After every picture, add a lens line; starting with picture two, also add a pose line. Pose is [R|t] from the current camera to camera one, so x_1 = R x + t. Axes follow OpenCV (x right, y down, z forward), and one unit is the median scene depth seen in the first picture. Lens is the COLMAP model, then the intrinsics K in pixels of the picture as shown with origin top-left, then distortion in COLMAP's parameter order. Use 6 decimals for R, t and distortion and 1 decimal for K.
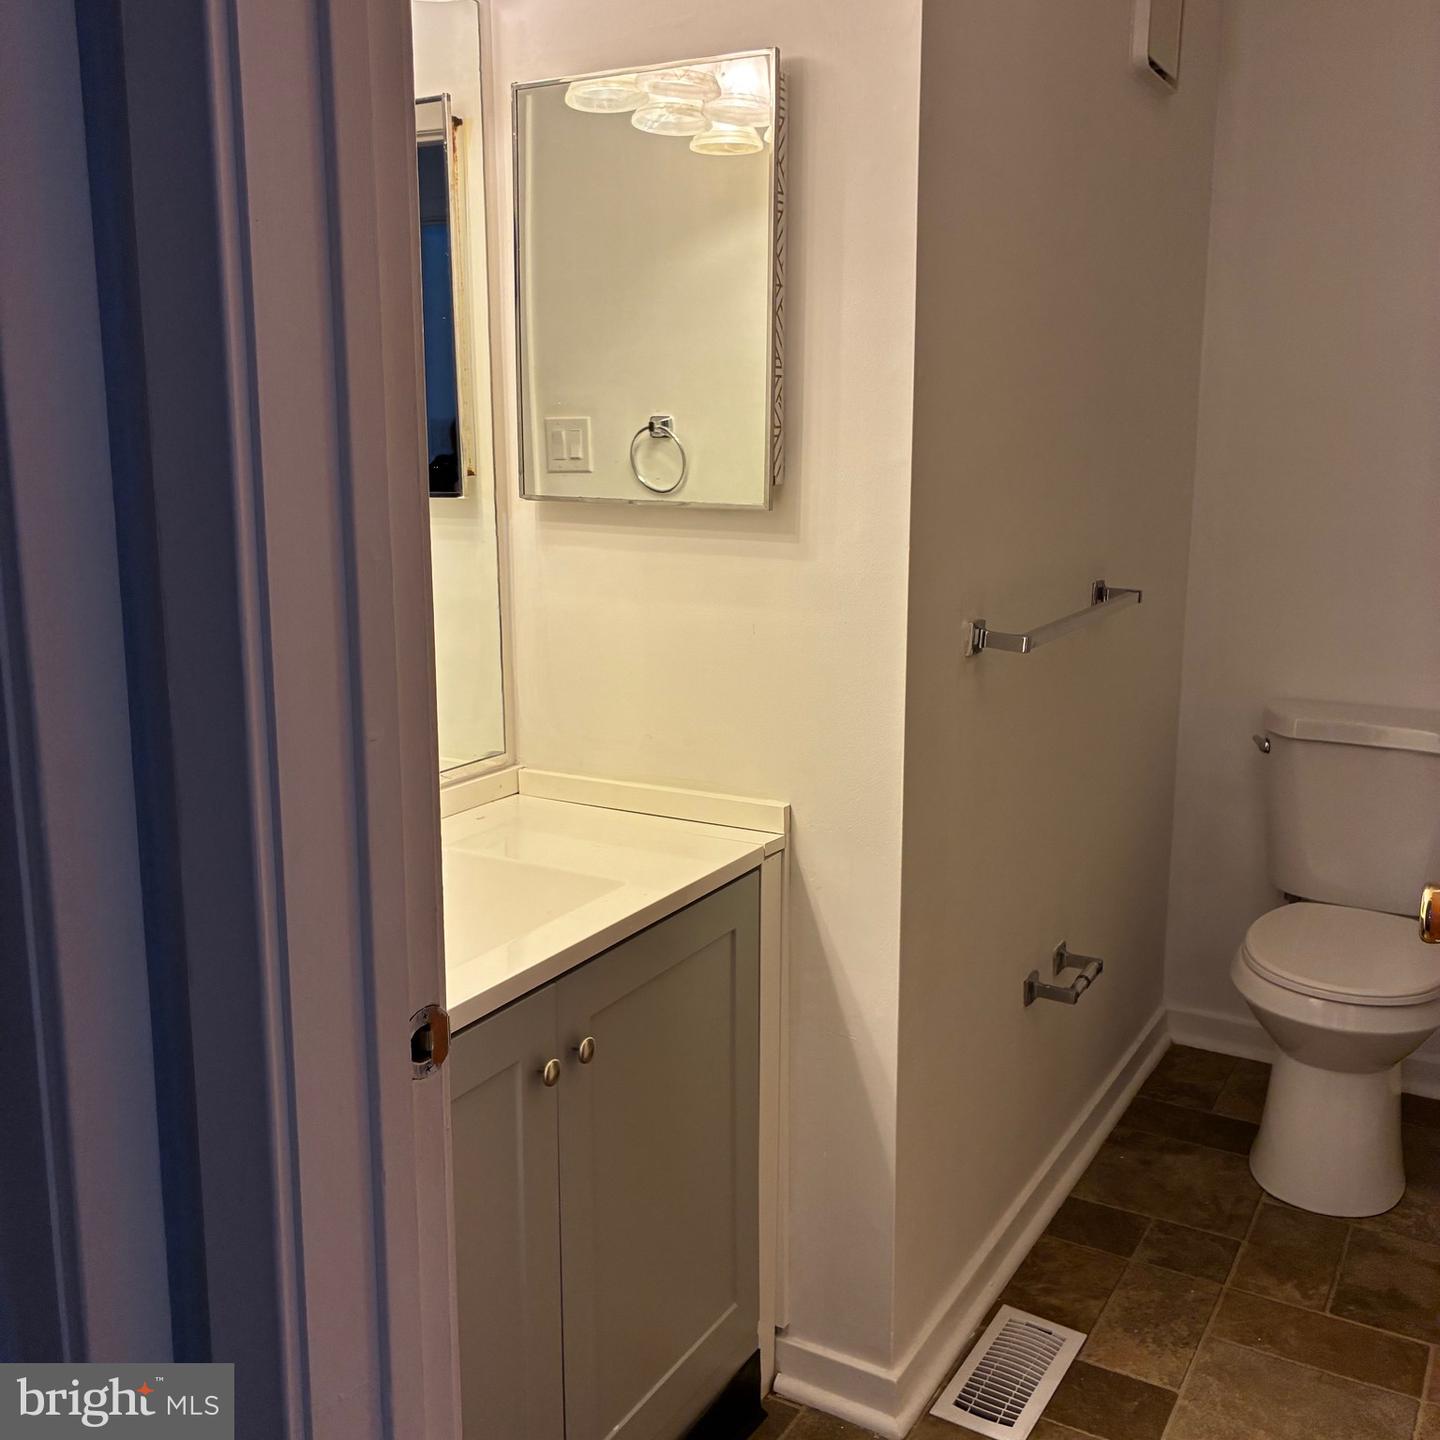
lens RADIAL K [[1448.2, 0, 728.9], [0, 1448.2, 713.8], [0, 0, 1]] dist [0.016908, 0.000000]
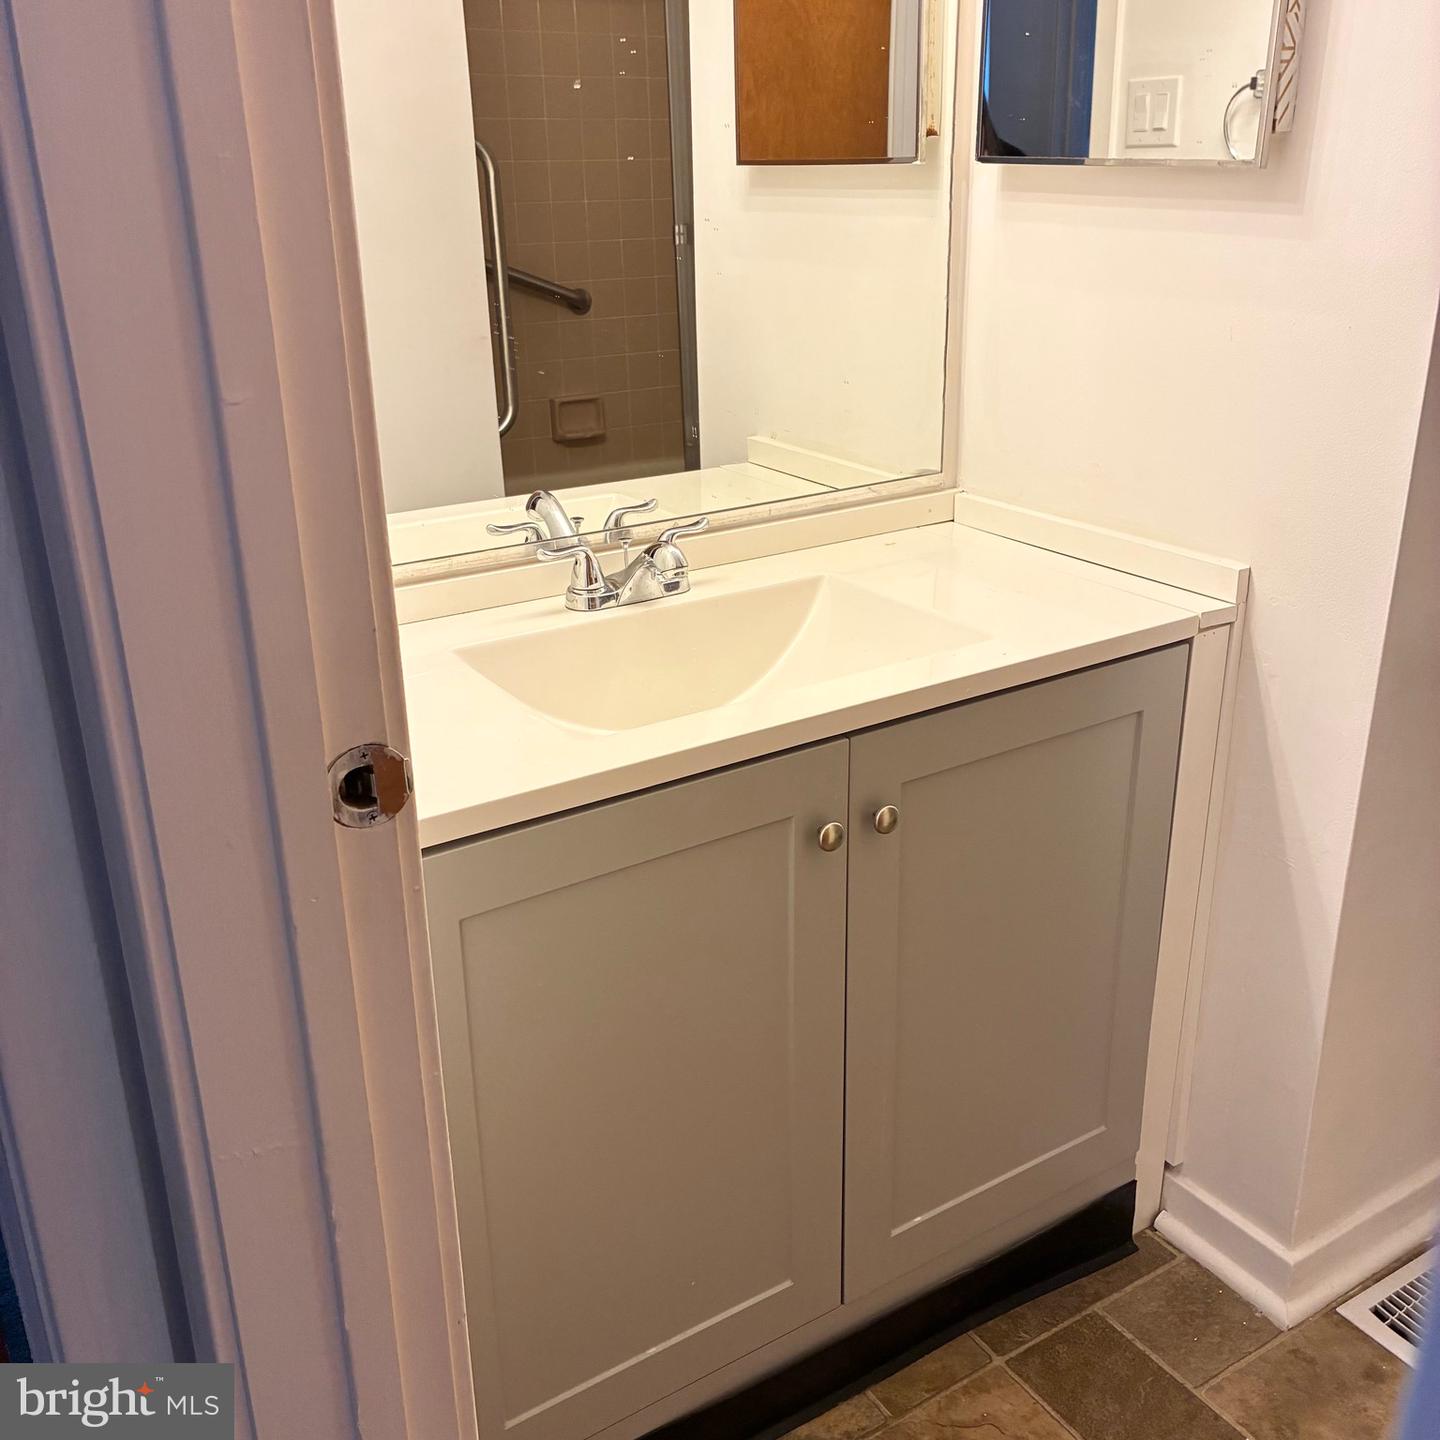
lens RADIAL K [[1448.2, 0, 714.1], [0, 1448.2, 716.4], [0, 0, 1]] dist [0.016908, 0.000000]
pose [[0.887111, 0.157583, -0.433822, 0.131980], [-0.073288, 0.976079, 0.204690, 0.001737], [0.455701, -0.149789, 0.877440, 0.154098]]
